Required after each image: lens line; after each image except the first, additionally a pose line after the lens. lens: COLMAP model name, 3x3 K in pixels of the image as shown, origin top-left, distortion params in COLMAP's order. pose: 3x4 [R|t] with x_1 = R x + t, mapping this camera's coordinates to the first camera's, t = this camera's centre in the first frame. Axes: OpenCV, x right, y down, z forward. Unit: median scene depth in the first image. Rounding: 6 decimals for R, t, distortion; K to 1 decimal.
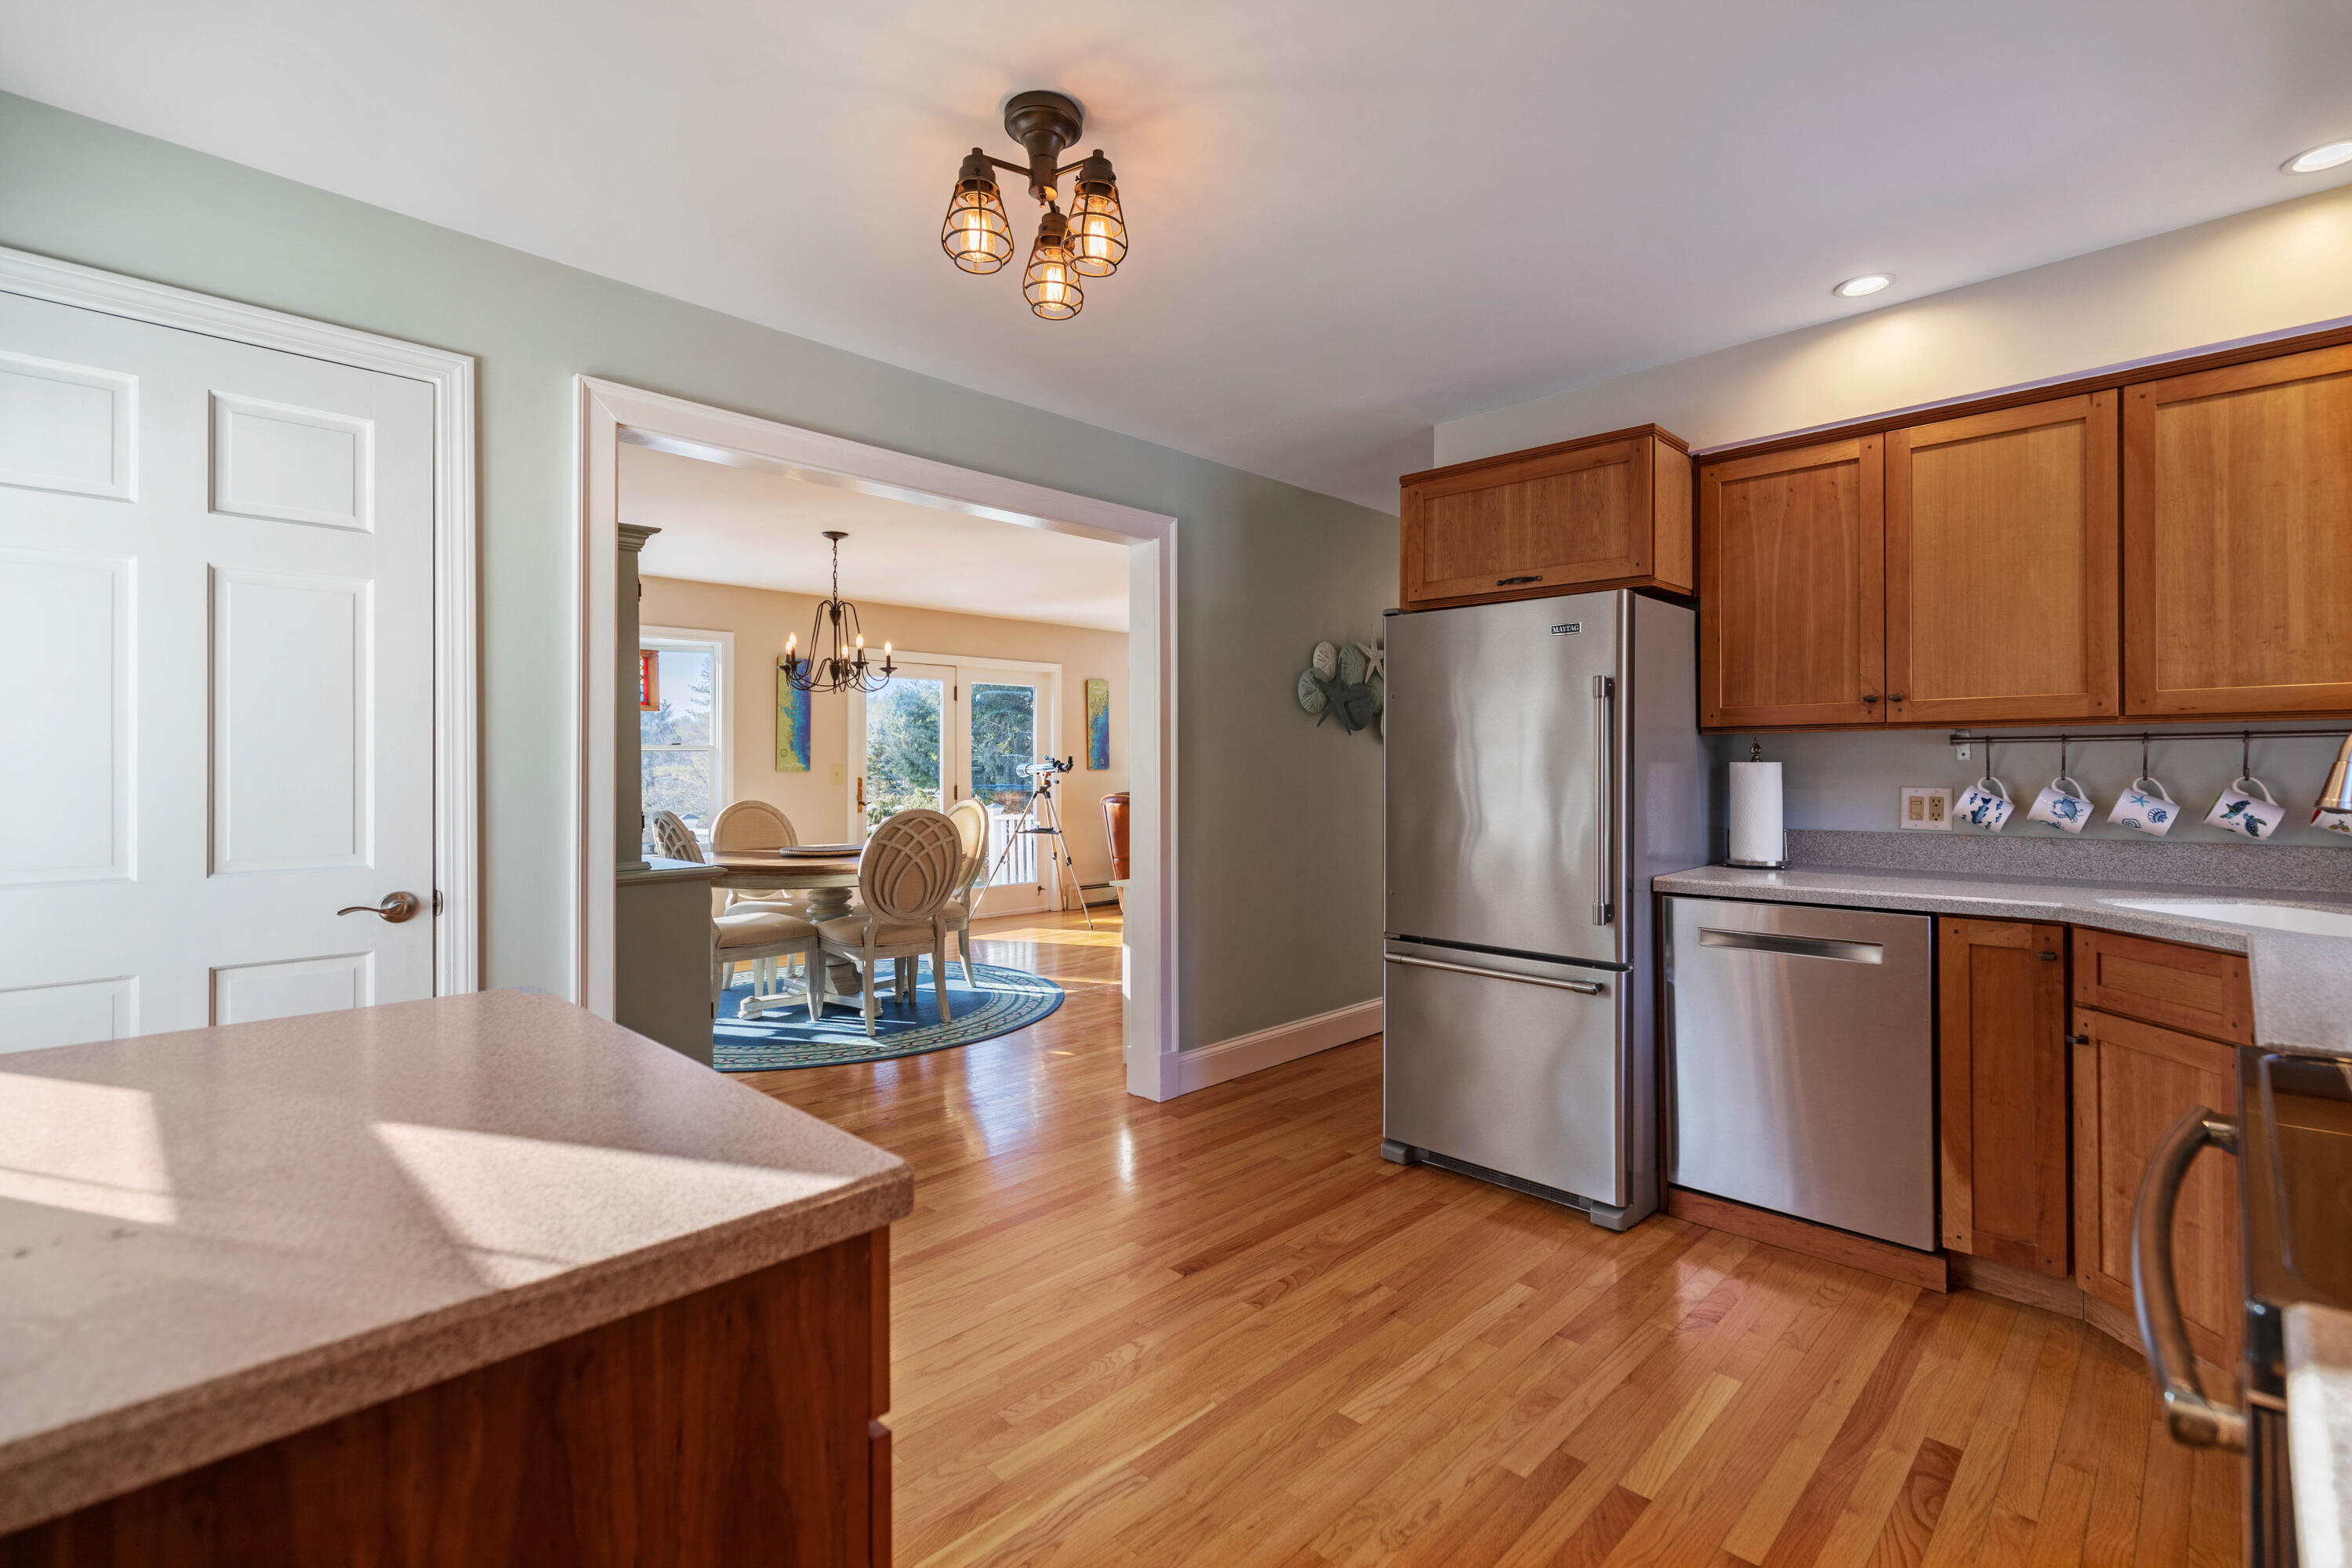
lens RADIAL K [[1066.2, 0, 1187.3], [0, 1066.2, 770.5], [0, 0, 1]] dist [0.001392, 0.000018]
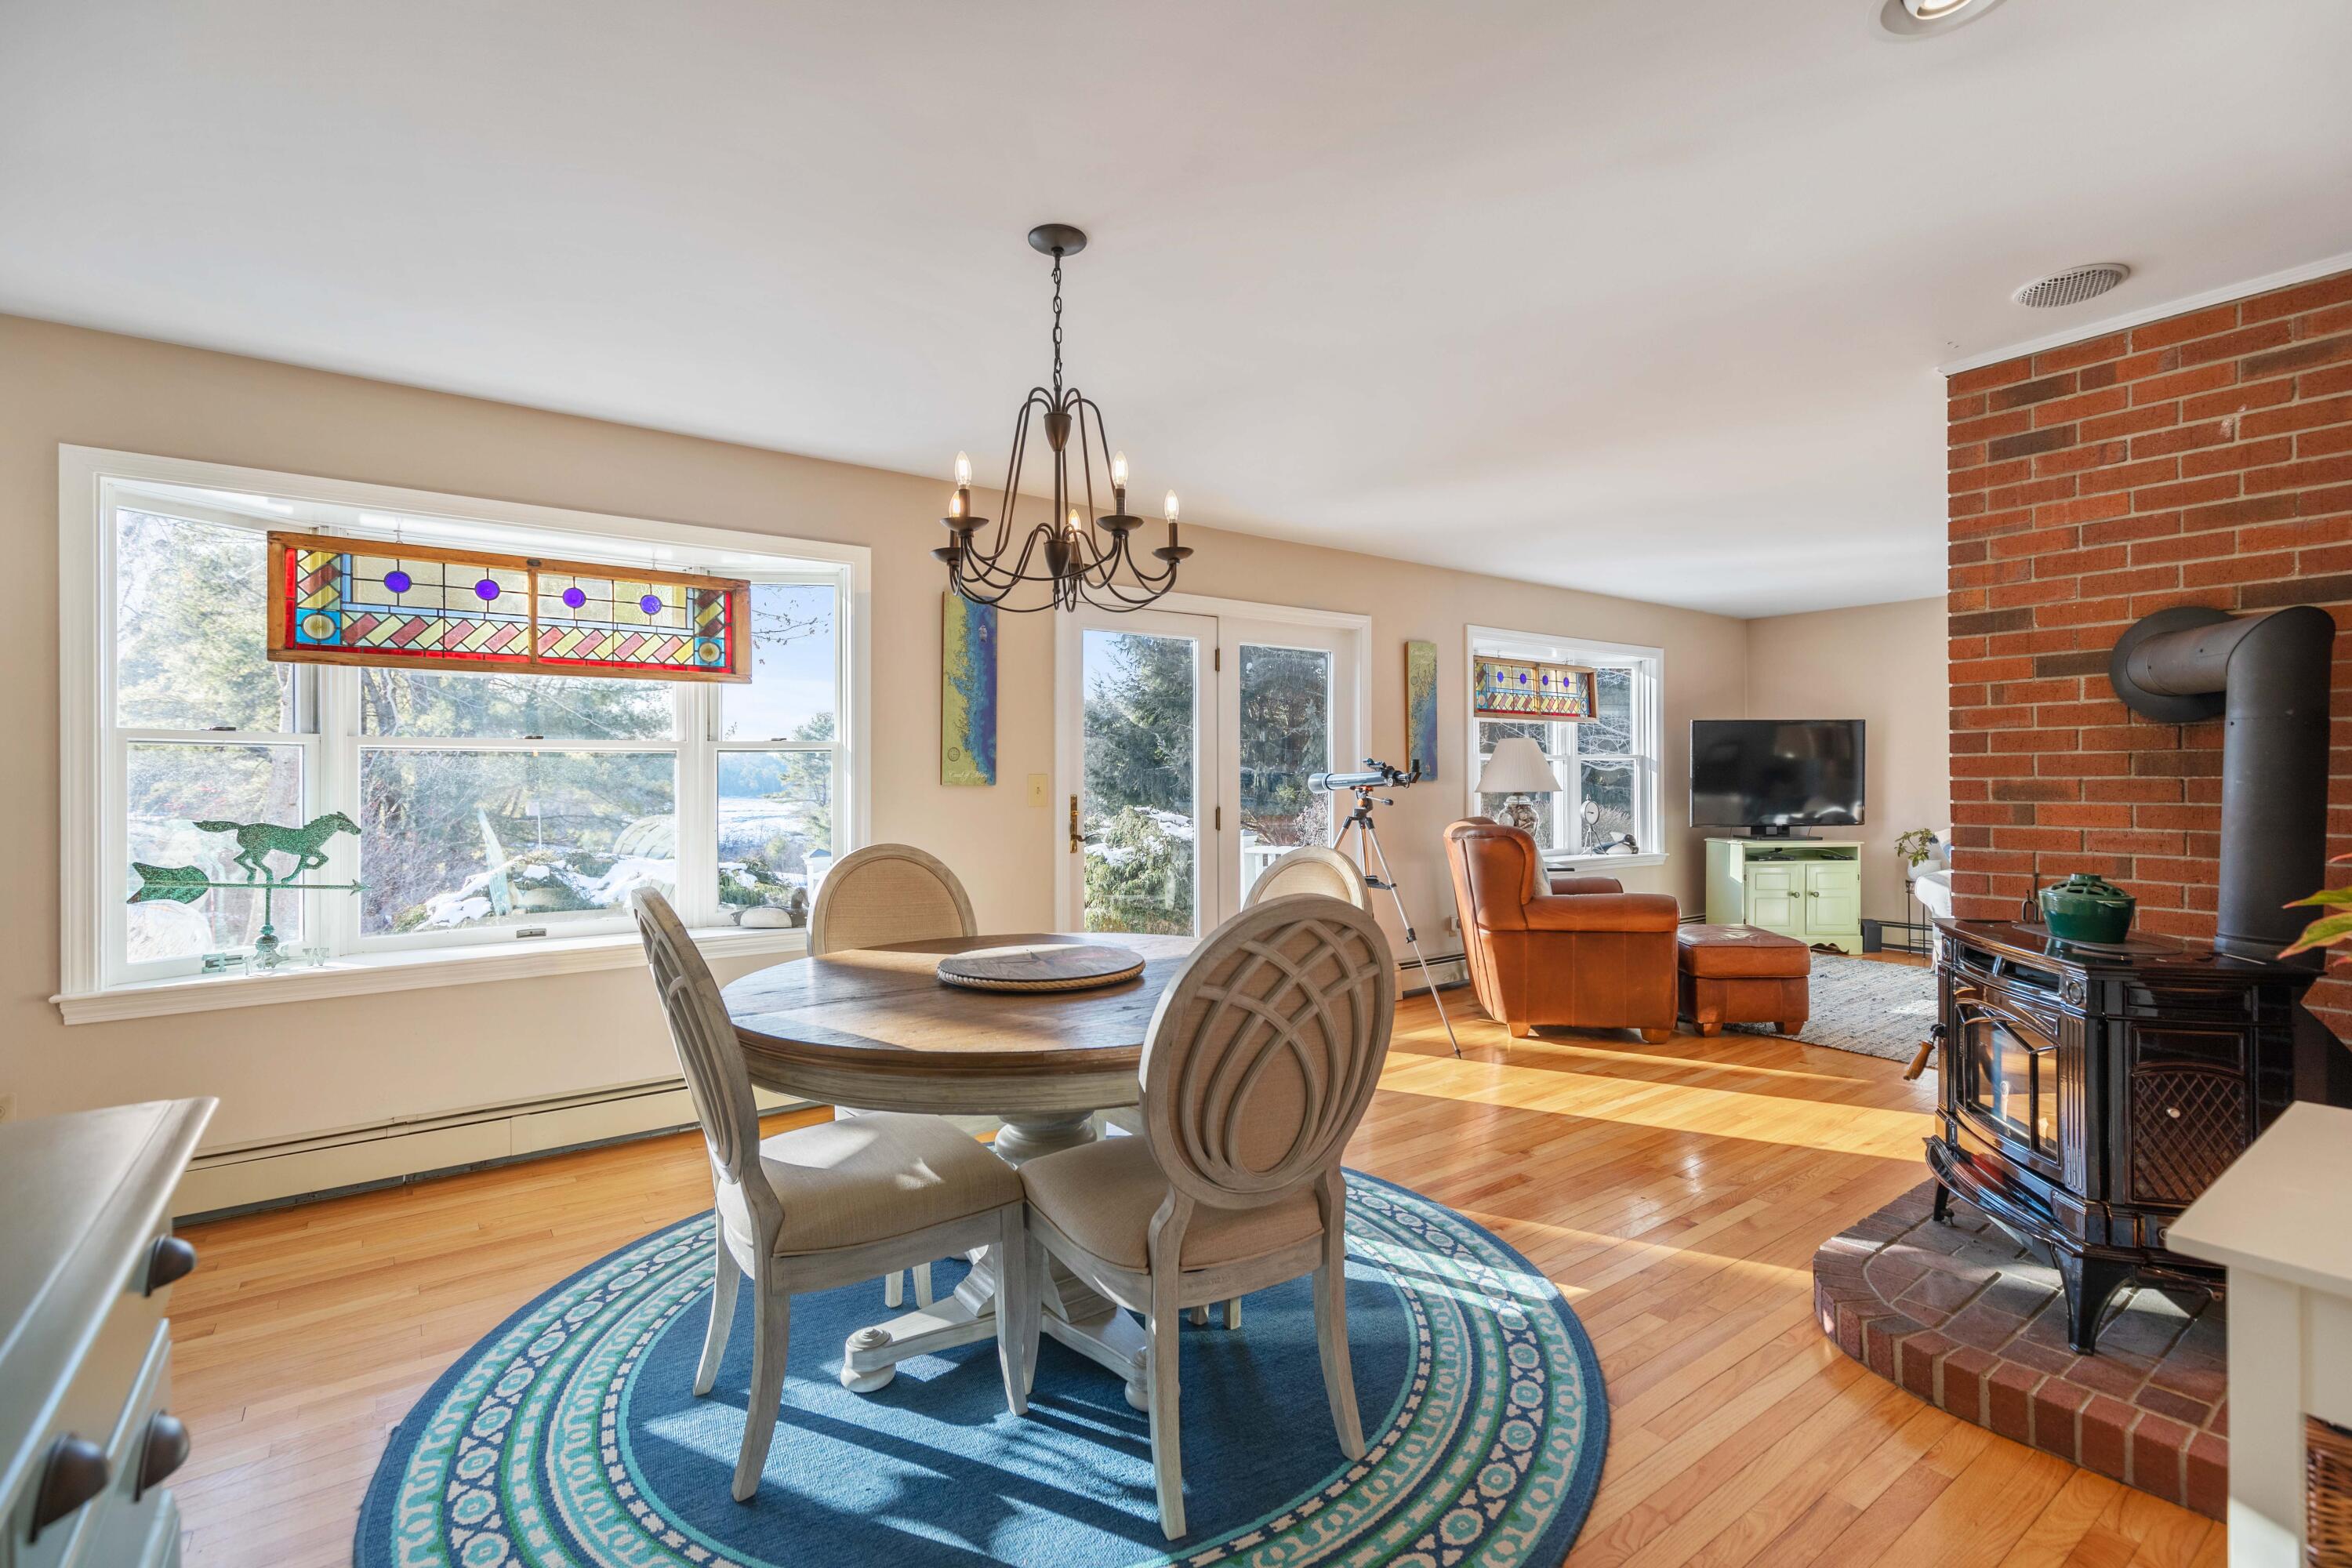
lens RADIAL K [[1066.2, 0, 1170.8], [0, 1066.2, 782.9], [0, 0, 1]] dist [0.001392, 0.000018]
pose [[0.985591, -0.001550, -0.169140, -0.168622], [0.001860, 0.999997, 0.001674, -0.001583], [0.169137, -0.001964, 0.985591, 0.461778]]
